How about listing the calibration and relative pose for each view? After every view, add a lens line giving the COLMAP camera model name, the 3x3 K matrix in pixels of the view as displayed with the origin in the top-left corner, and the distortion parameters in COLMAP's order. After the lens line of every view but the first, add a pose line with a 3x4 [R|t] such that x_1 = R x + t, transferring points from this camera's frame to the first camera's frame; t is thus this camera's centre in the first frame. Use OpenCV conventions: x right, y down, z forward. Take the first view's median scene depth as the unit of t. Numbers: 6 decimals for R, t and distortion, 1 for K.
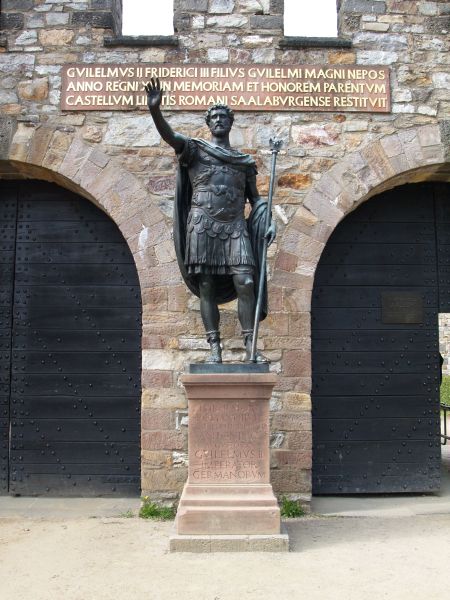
lens RADIAL K [[661.0, 0, 225.0], [0, 661.0, 300.0], [0, 0, 1]] dist [-0.075188, -0.005179]
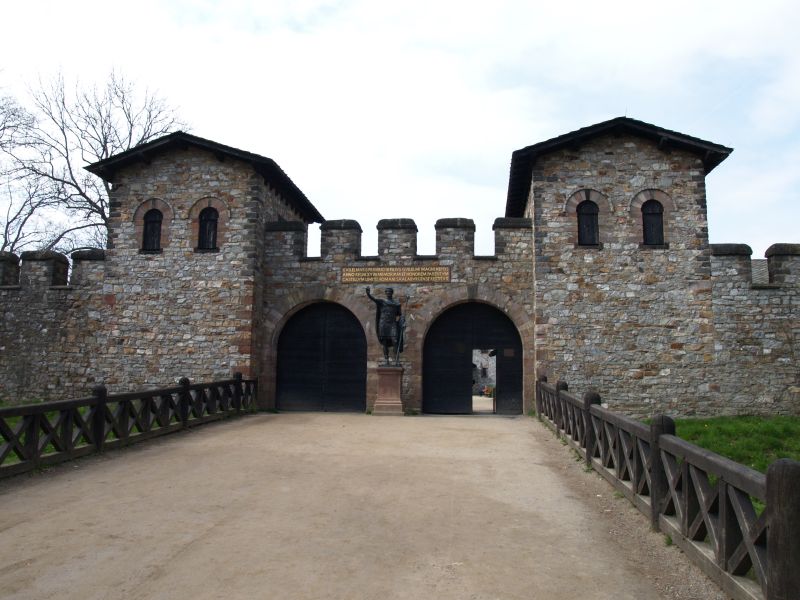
lens RADIAL K [[702.2, 0, 400.0], [0, 702.2, 300.0], [0, 0, 1]] dist [0.028568, 0.015222]
pose [[0.992007, -0.004001, -0.126120, 0.434649], [-0.000044, 0.999486, -0.032054, -0.104933], [0.126183, 0.031803, 0.991497, -2.209108]]
